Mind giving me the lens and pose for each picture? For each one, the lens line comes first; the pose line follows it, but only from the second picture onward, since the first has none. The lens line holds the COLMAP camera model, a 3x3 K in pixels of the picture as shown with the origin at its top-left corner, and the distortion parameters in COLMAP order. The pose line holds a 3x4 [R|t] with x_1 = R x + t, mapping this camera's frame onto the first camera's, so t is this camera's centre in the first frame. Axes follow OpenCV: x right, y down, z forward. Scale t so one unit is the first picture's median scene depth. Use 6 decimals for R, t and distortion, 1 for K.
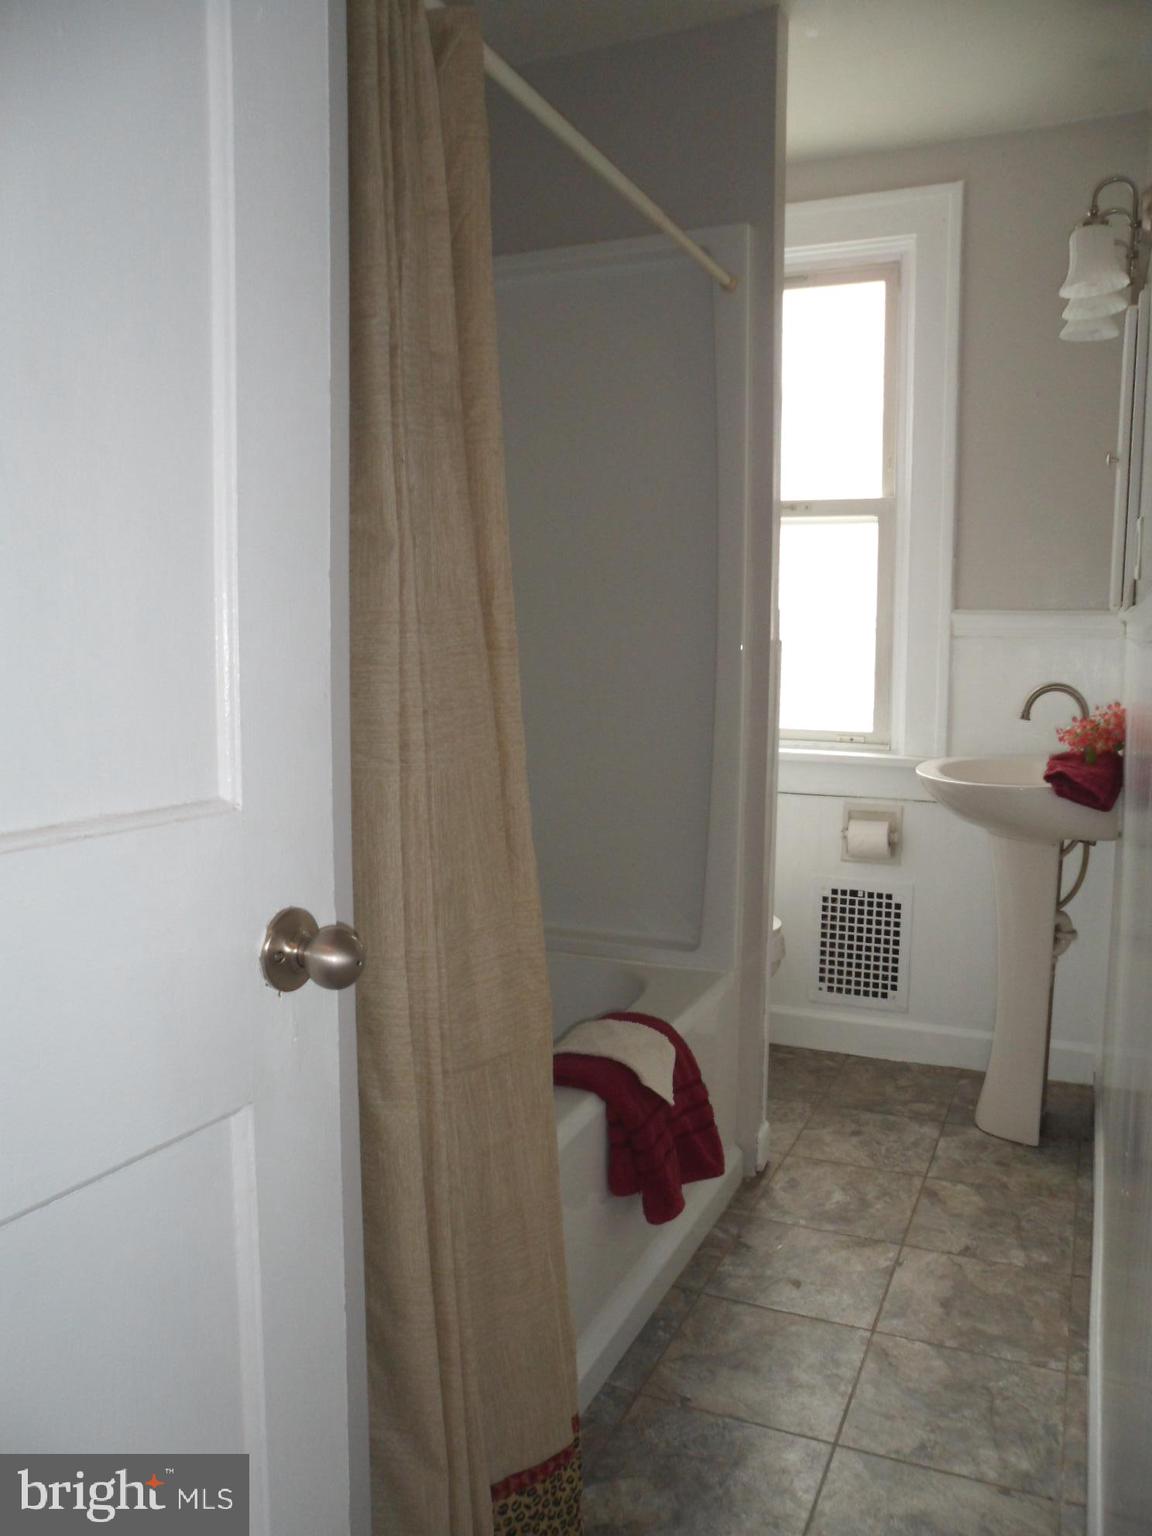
lens RADIAL K [[1192.6, 0, 576.0], [0, 1192.6, 768.0], [0, 0, 1]] dist [-0.175066, 0.190386]
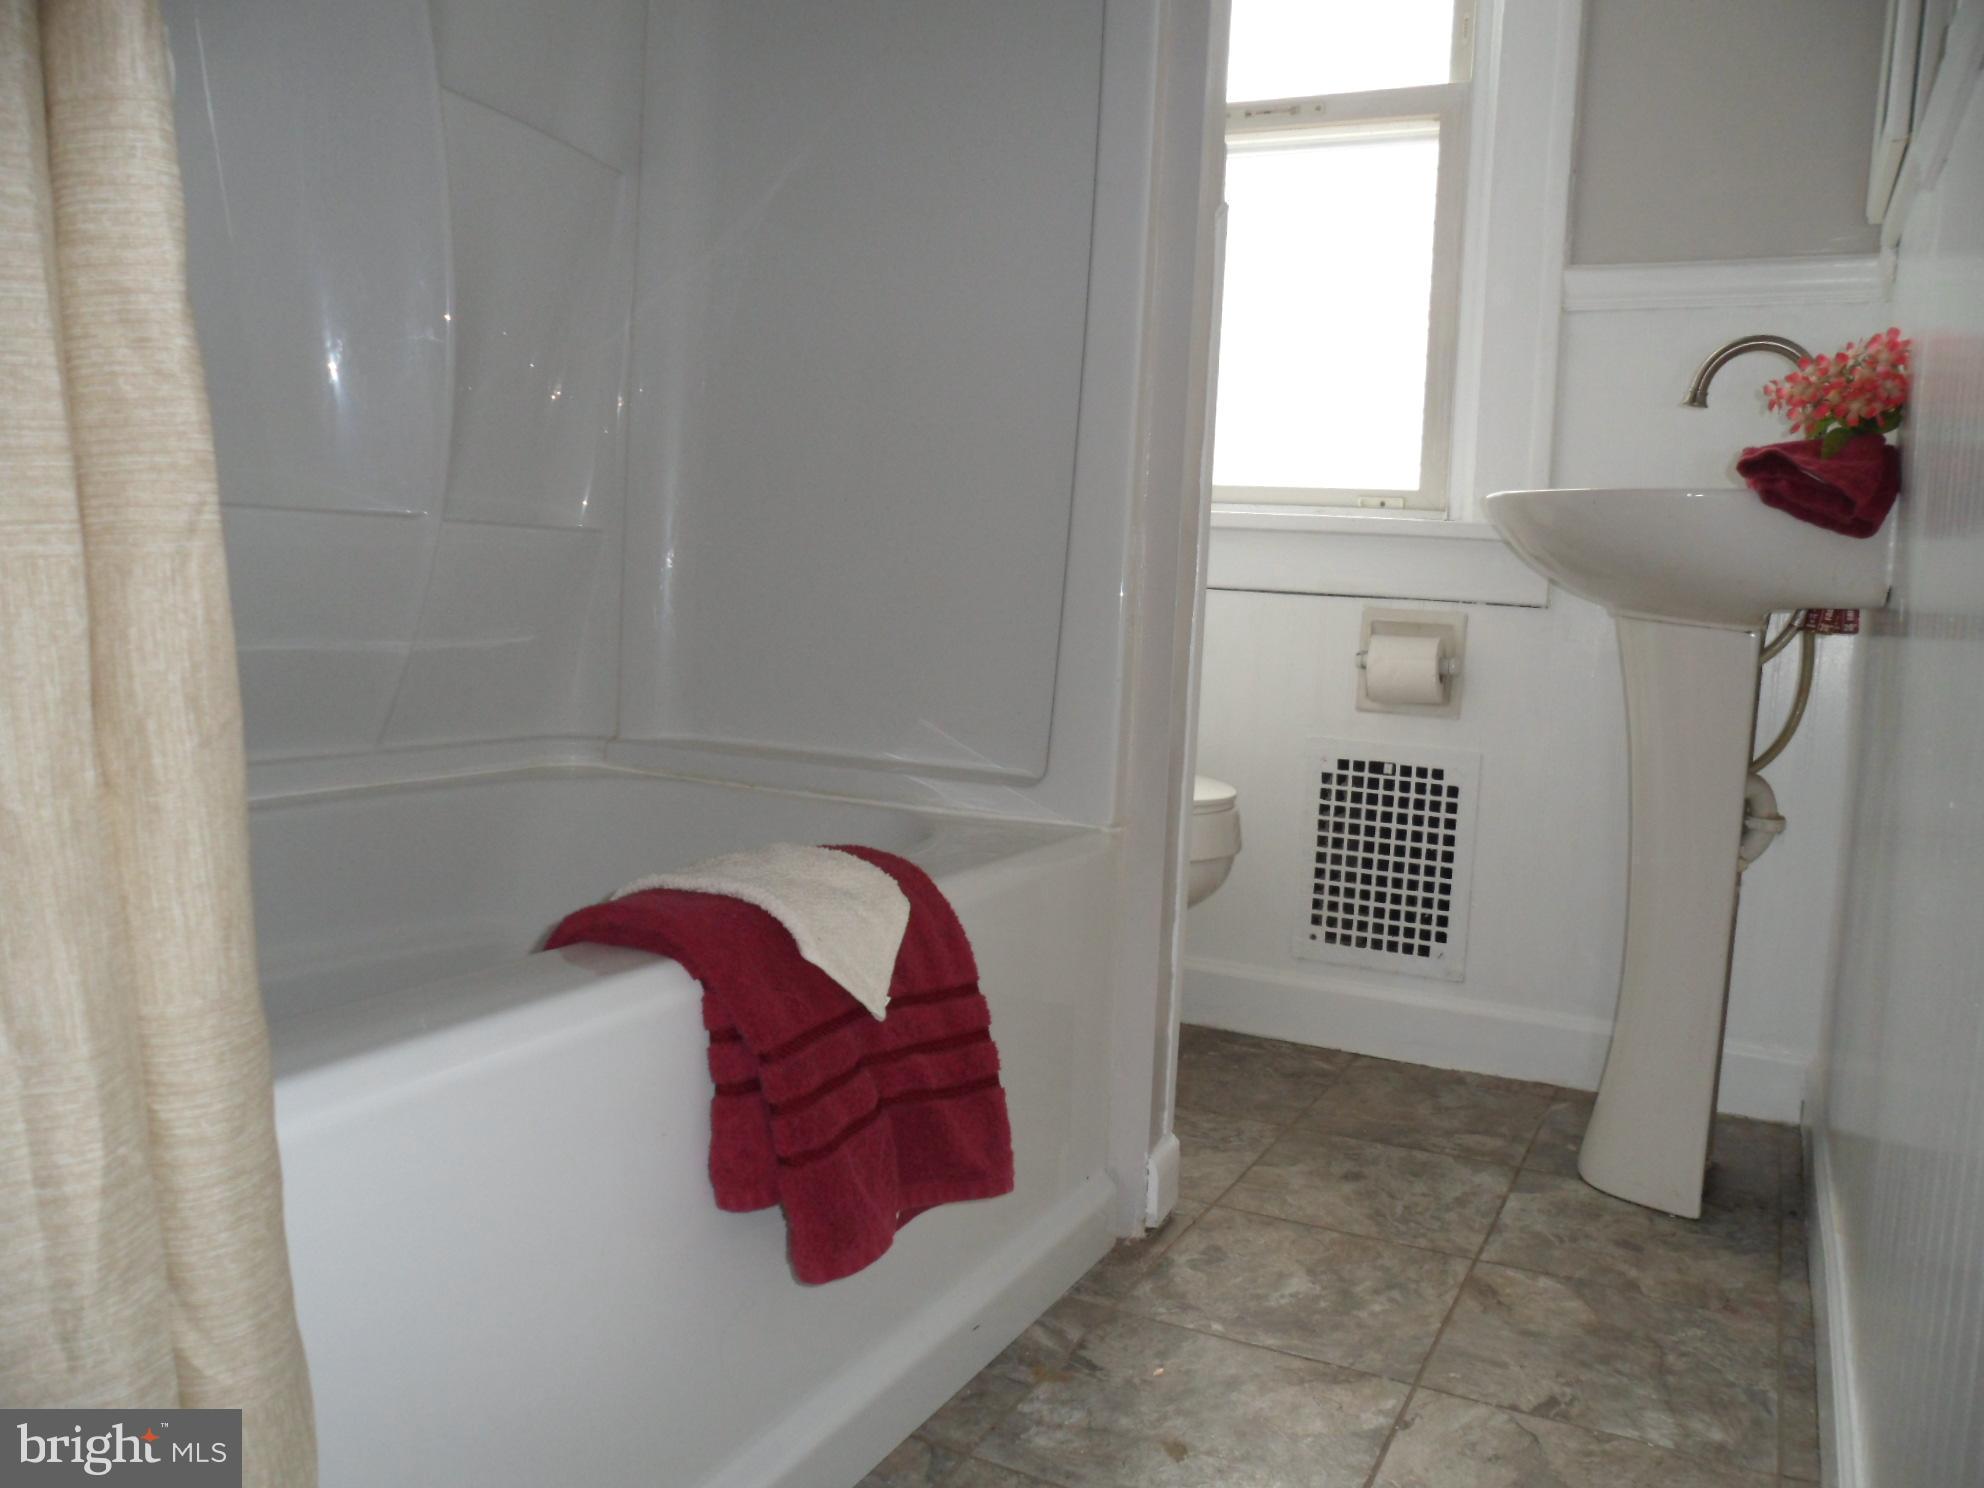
lens RADIAL K [[1559.5, 0, 987.3], [0, 1559.5, 735.0], [0, 0, 1]] dist [-0.154660, 0.154960]
pose [[0.997674, 0.044308, -0.051801, 0.101582], [-0.045032, 0.998902, -0.012910, 0.128338], [0.051172, 0.015213, 0.998574, 0.289211]]
